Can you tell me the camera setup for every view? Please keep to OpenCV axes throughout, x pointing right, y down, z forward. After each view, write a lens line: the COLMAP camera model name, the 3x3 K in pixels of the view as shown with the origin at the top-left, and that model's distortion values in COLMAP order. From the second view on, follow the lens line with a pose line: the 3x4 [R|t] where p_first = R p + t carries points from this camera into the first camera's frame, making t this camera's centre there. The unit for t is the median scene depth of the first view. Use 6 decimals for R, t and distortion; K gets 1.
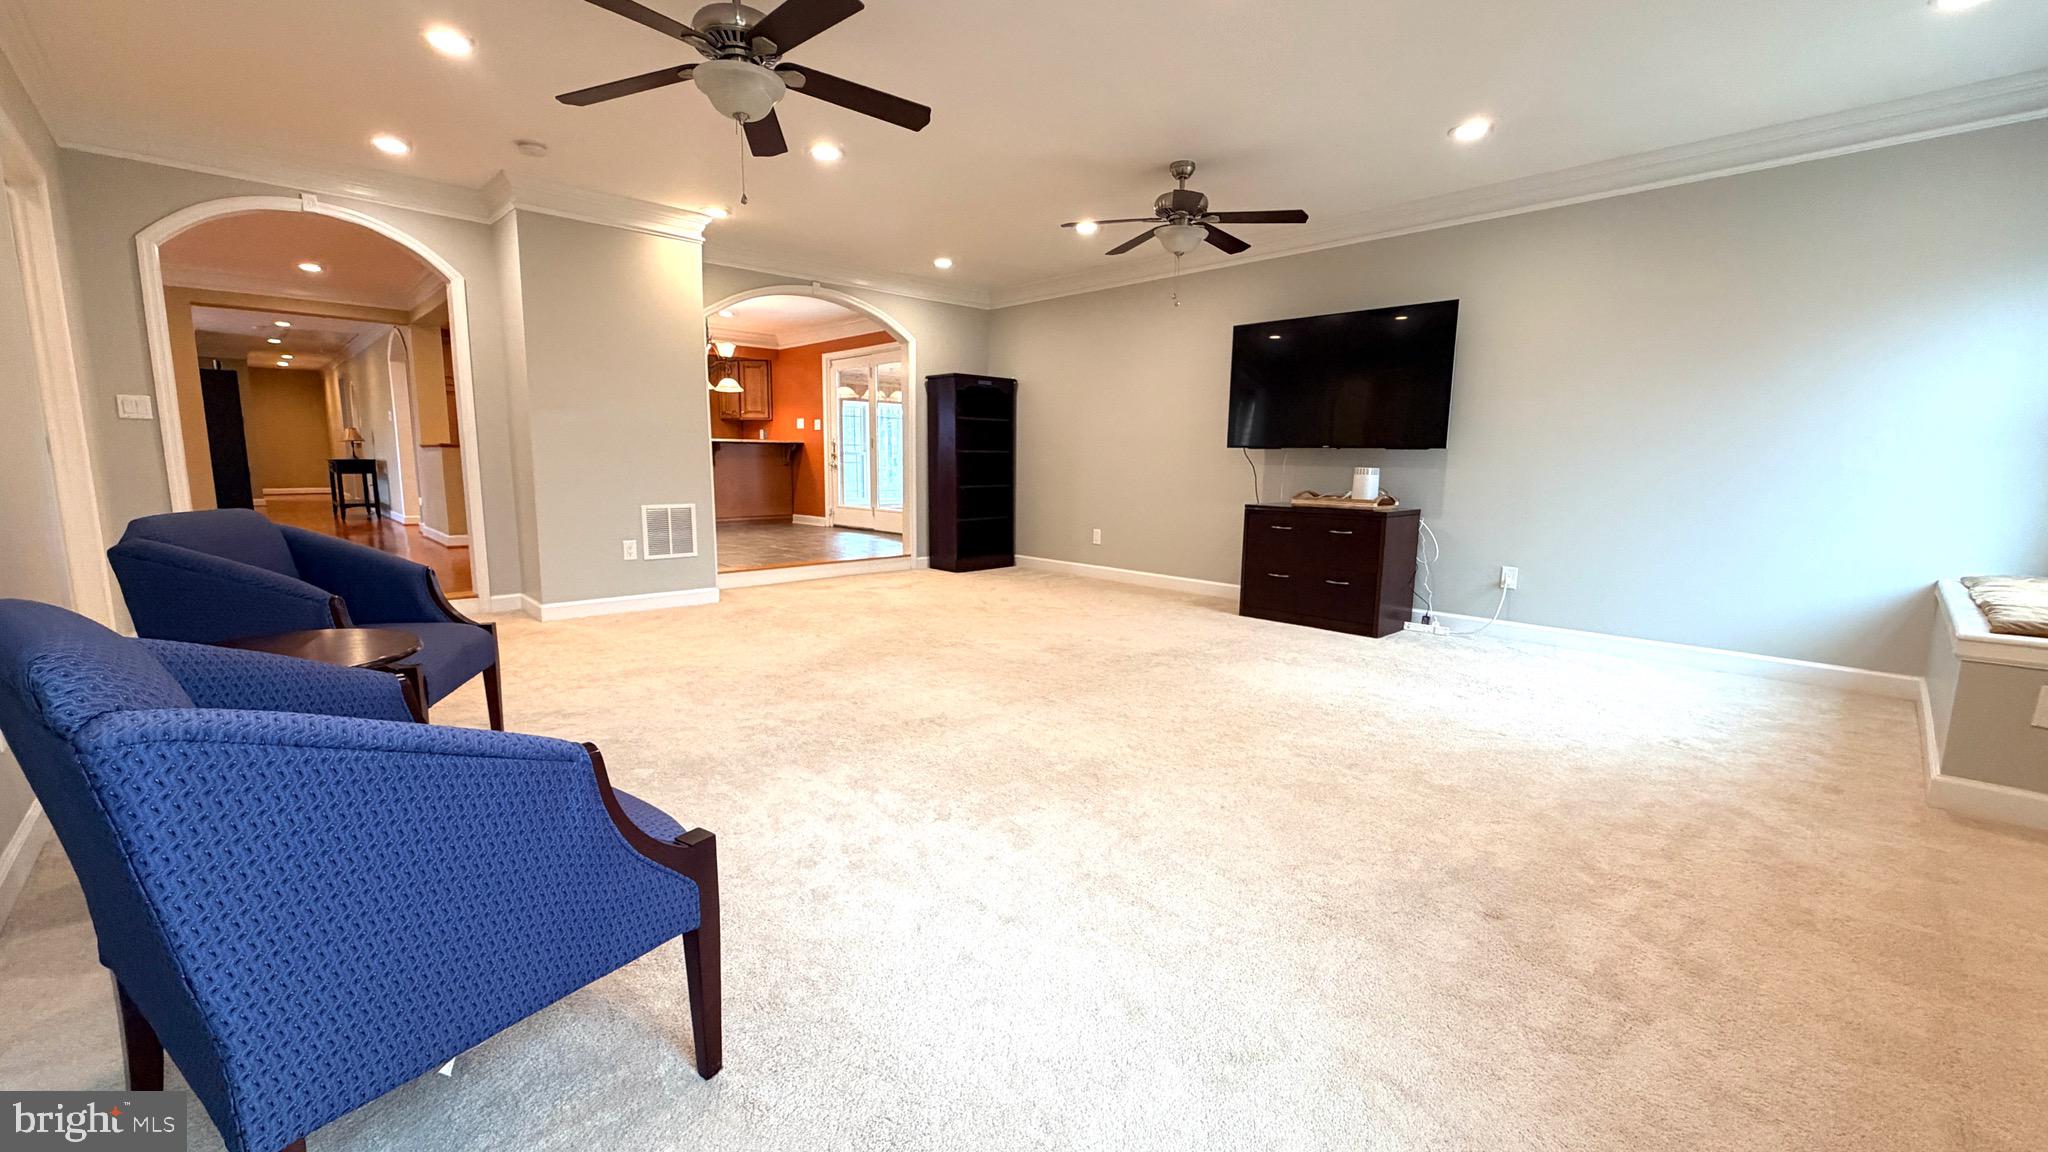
lens RADIAL K [[815.1, 0, 1028.0], [0, 815.1, 580.2], [0, 0, 1]] dist [-0.000673, 0.000206]
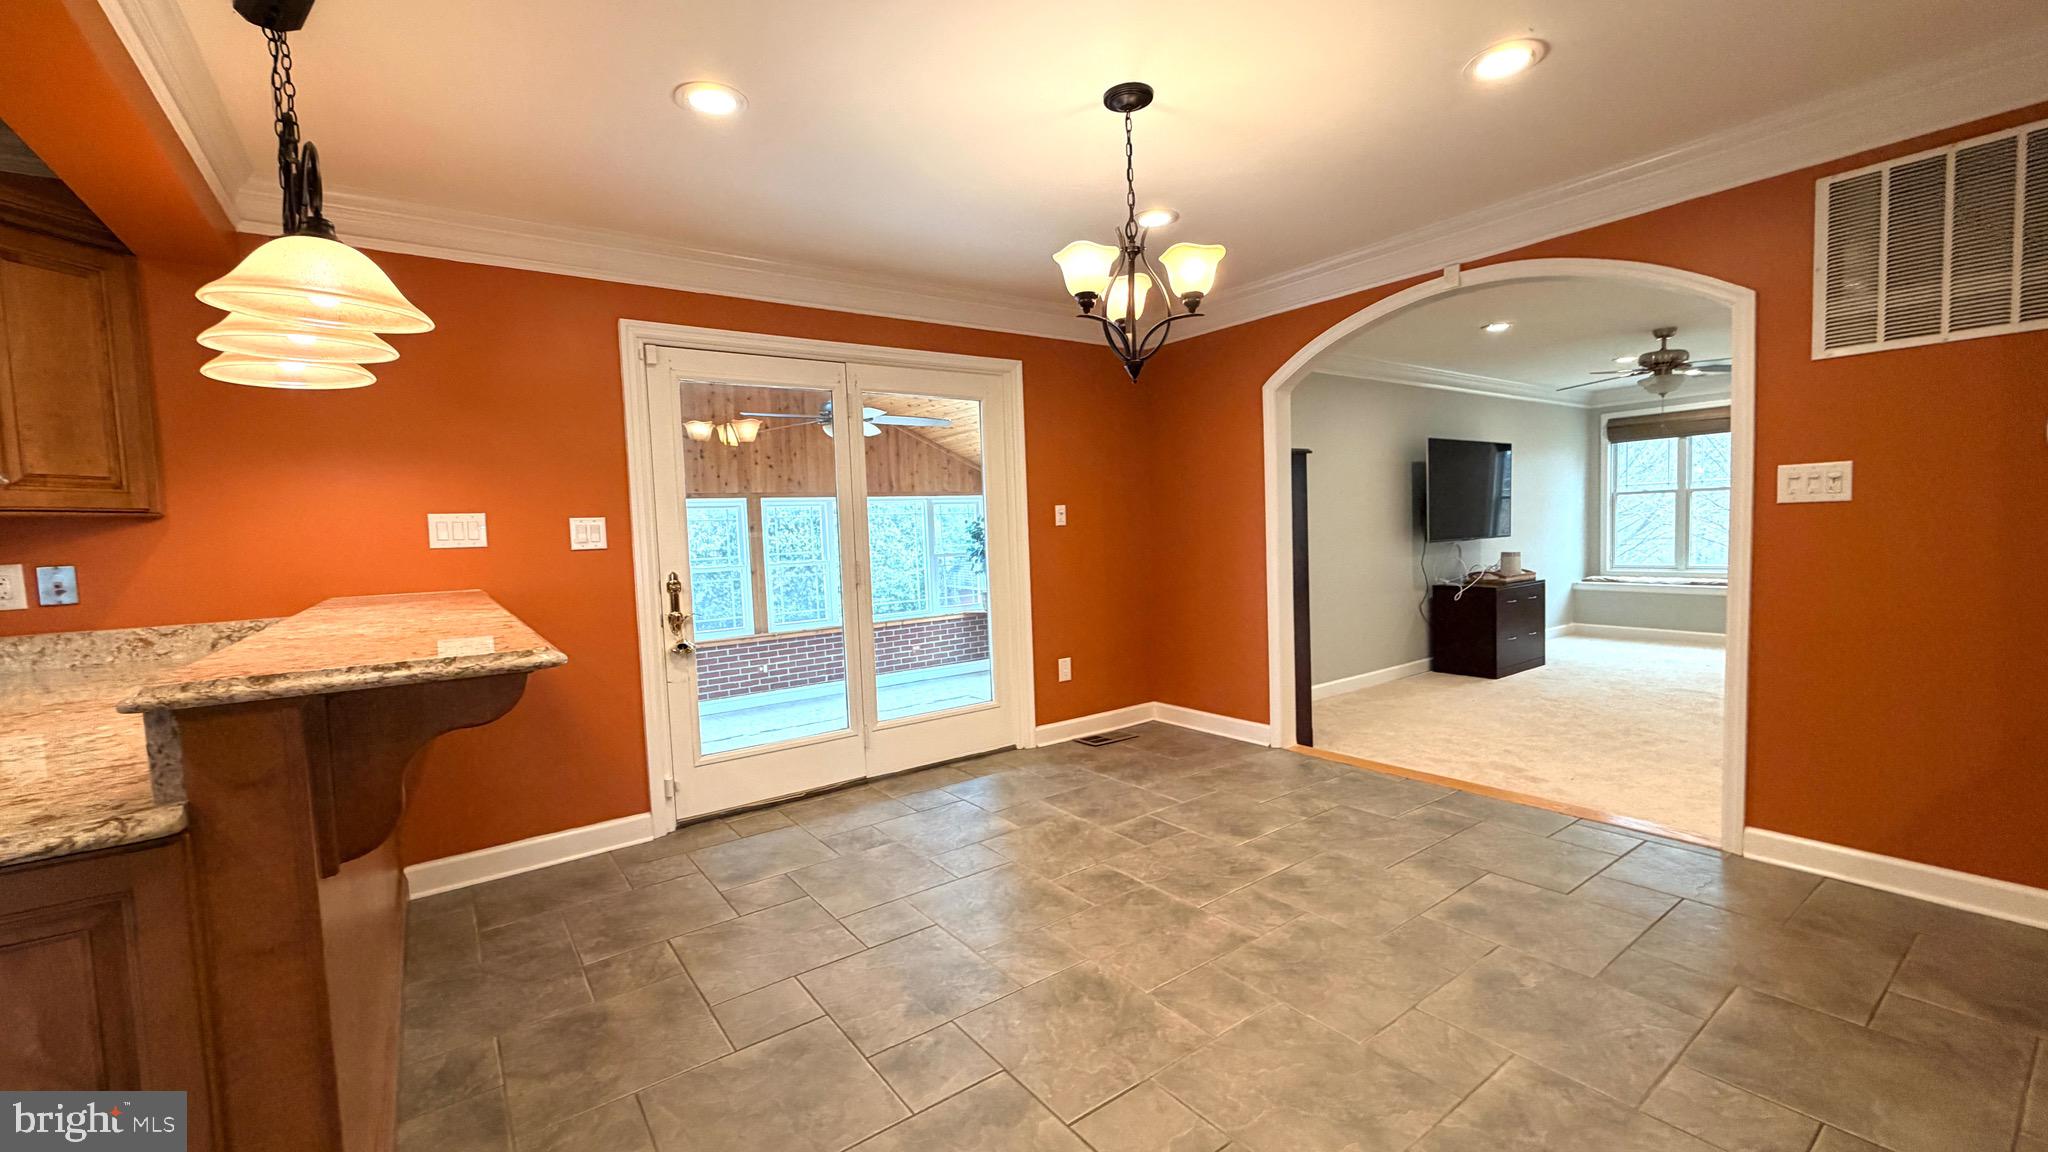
lens RADIAL K [[815.1, 0, 1025.1], [0, 815.1, 578.3], [0, 0, 1]] dist [-0.000673, 0.000206]
pose [[0.133517, -0.077299, 0.988027, -0.528580], [0.183997, 0.981554, 0.051928, -0.154176], [-0.973816, 0.174861, 0.145277, 0.768400]]
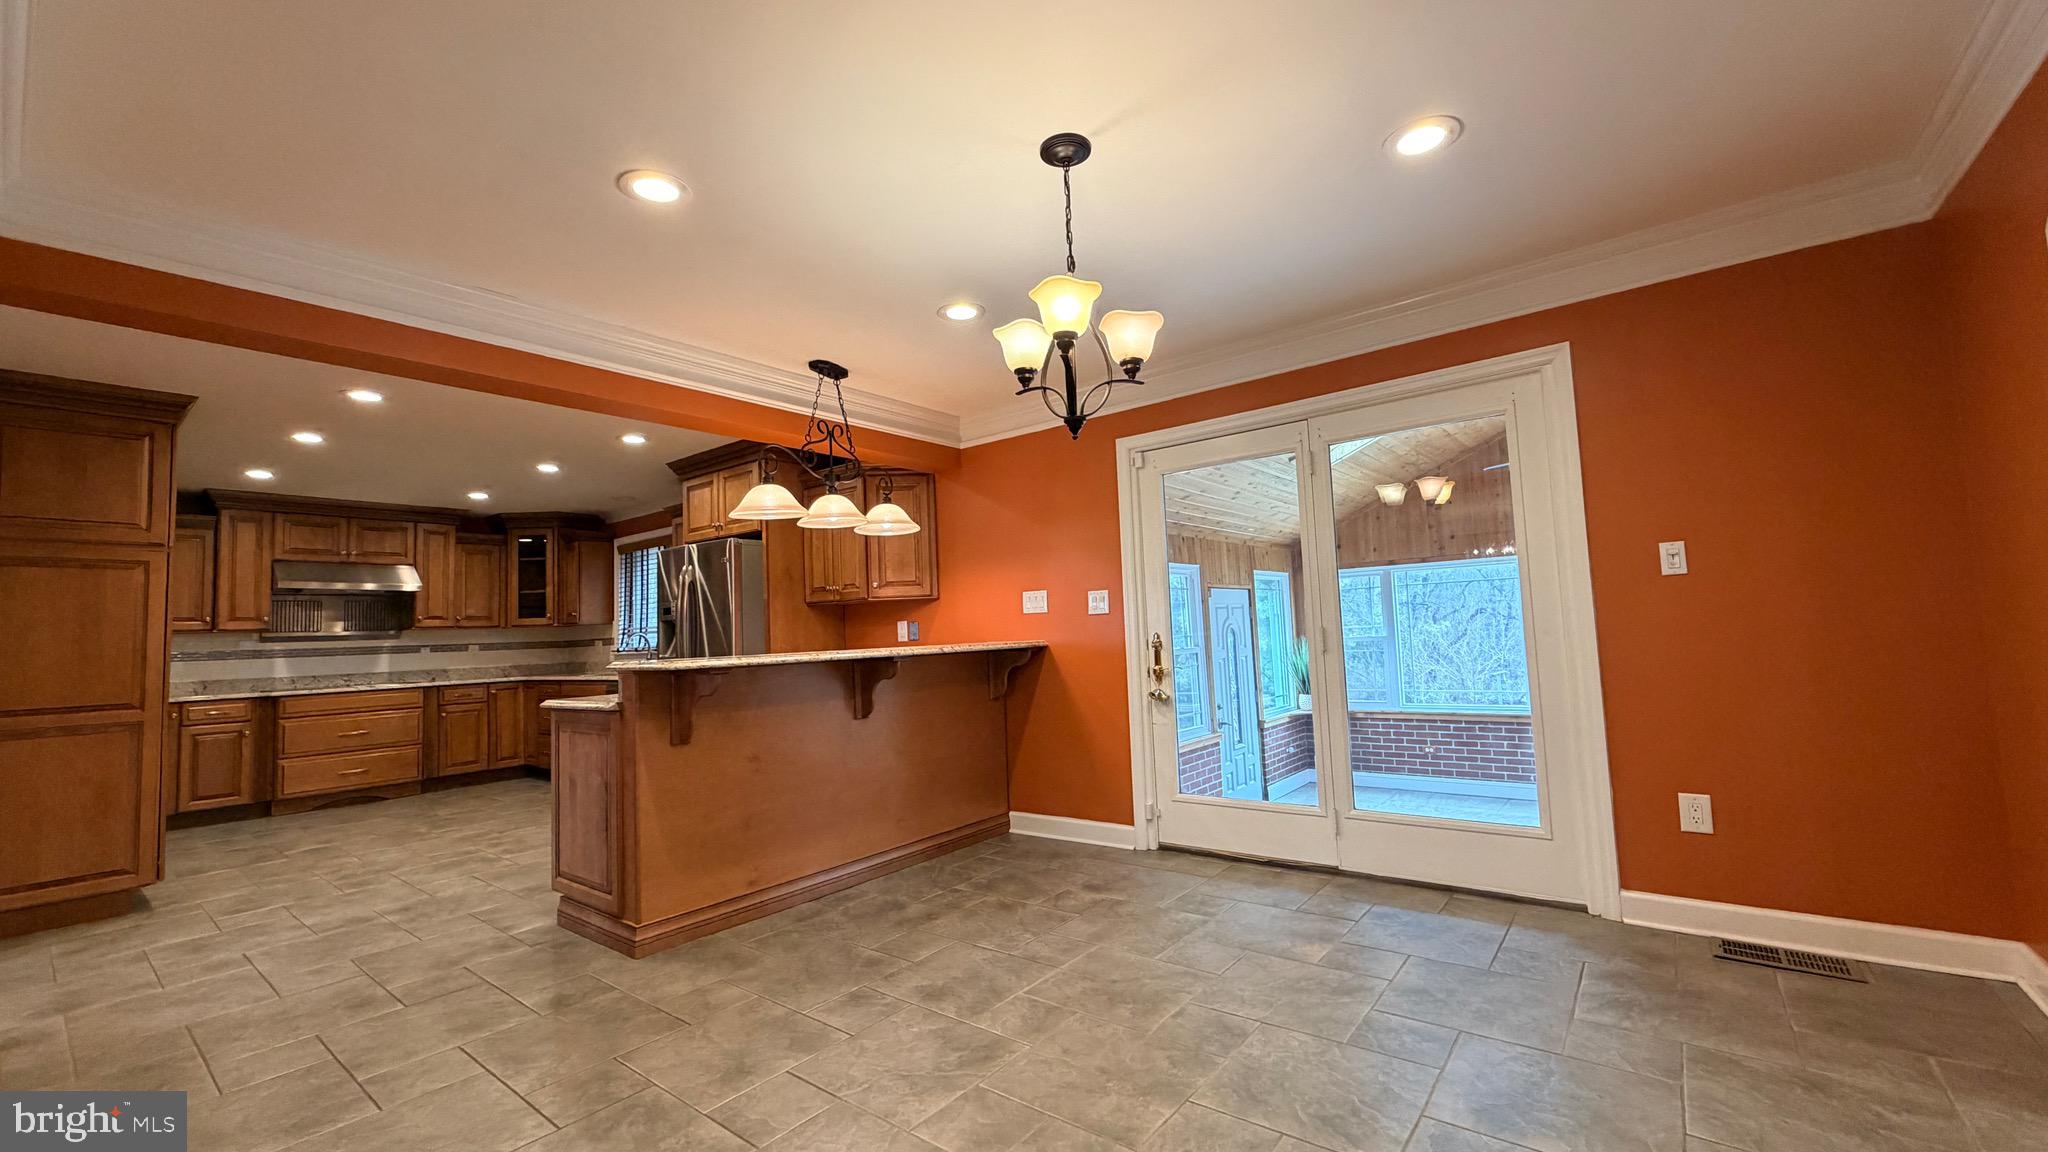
lens RADIAL K [[815.1, 0, 1014.3], [0, 815.1, 580.5], [0, 0, 1]] dist [-0.000673, 0.000206]
pose [[0.990256, -0.042823, 0.132509, -0.345600], [0.070121, 0.975443, -0.208793, -0.112838], [-0.120314, 0.216050, 0.968941, 0.573603]]
